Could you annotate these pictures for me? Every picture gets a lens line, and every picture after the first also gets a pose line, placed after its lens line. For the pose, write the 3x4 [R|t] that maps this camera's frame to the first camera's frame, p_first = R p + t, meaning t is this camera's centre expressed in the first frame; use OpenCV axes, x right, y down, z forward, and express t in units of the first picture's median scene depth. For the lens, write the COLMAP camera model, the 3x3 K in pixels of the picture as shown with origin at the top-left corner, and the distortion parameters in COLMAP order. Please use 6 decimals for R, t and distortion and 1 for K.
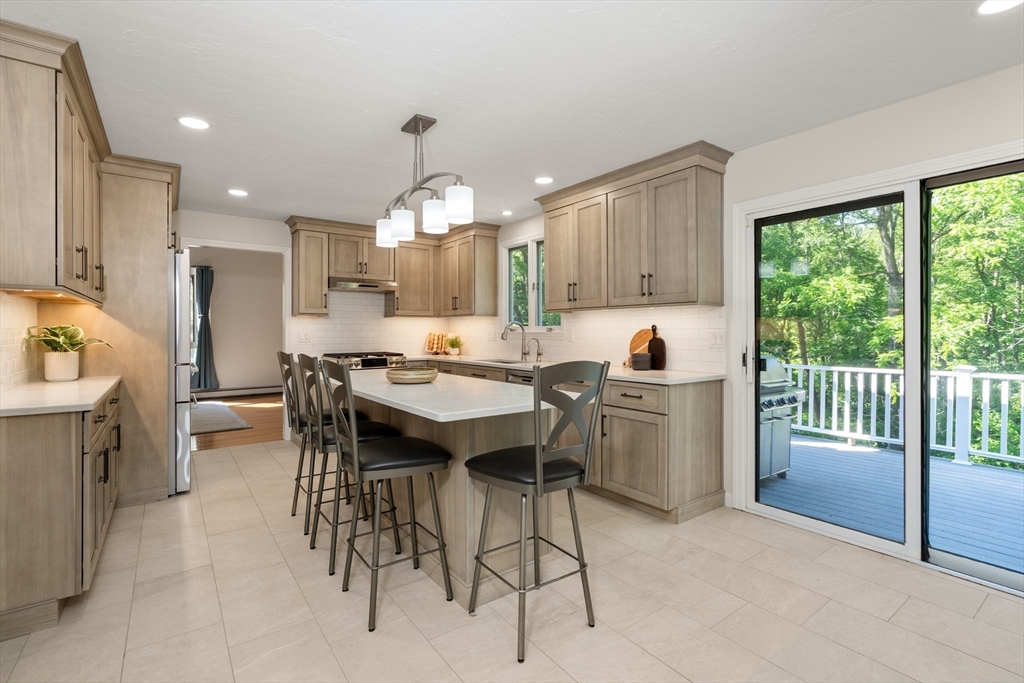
lens RADIAL K [[465.7, 0, 510.4], [0, 465.7, 334.9], [0, 0, 1]] dist [-0.011164, 0.000100]
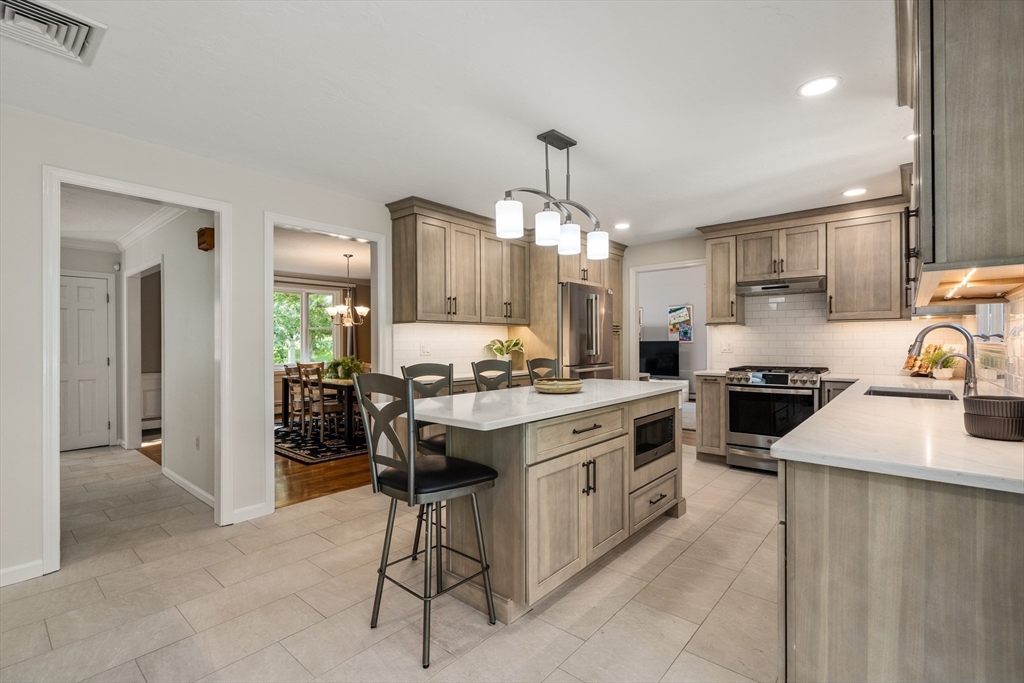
lens RADIAL K [[463.0, 0, 511.3], [0, 463.0, 342.8], [0, 0, 1]] dist [-0.002592, 0.000263]
pose [[0.224788, -0.000081, -0.974408, 0.410639], [-0.004474, 0.999989, -0.001115, -0.002190], [0.974398, 0.004610, 0.224785, 0.359743]]
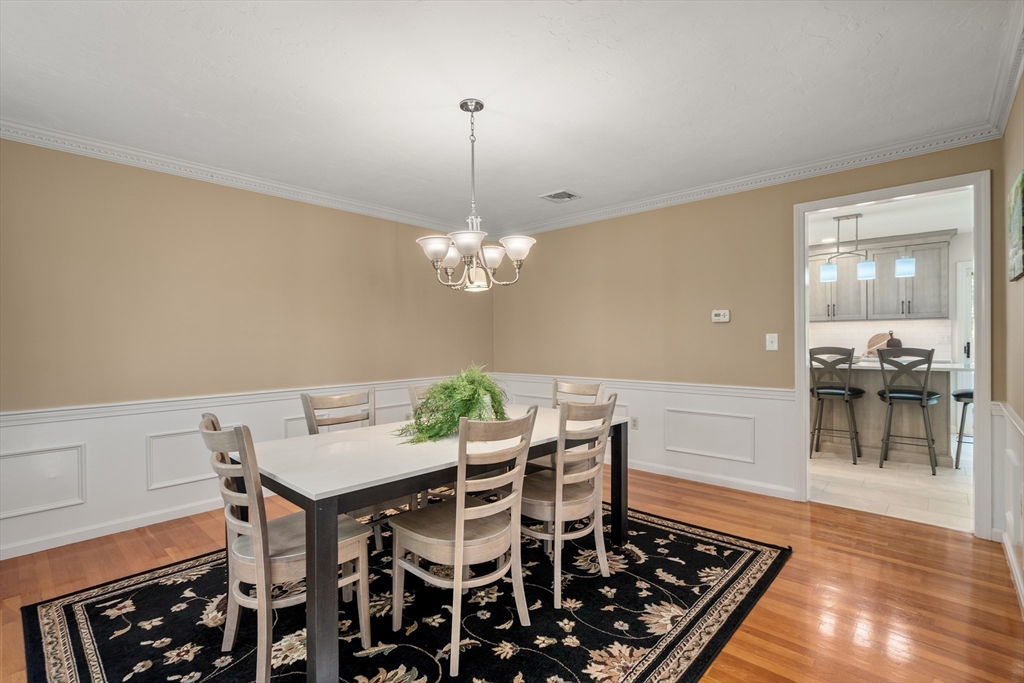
lens RADIAL K [[466.7, 0, 513.2], [0, 466.7, 336.0], [0, 0, 1]] dist [-0.001447, 0.000732]
pose [[0.983173, -0.004896, 0.182610, -0.952236], [0.007422, 0.999886, -0.013153, 0.006612], [-0.182525, 0.014287, 0.983097, -0.275639]]
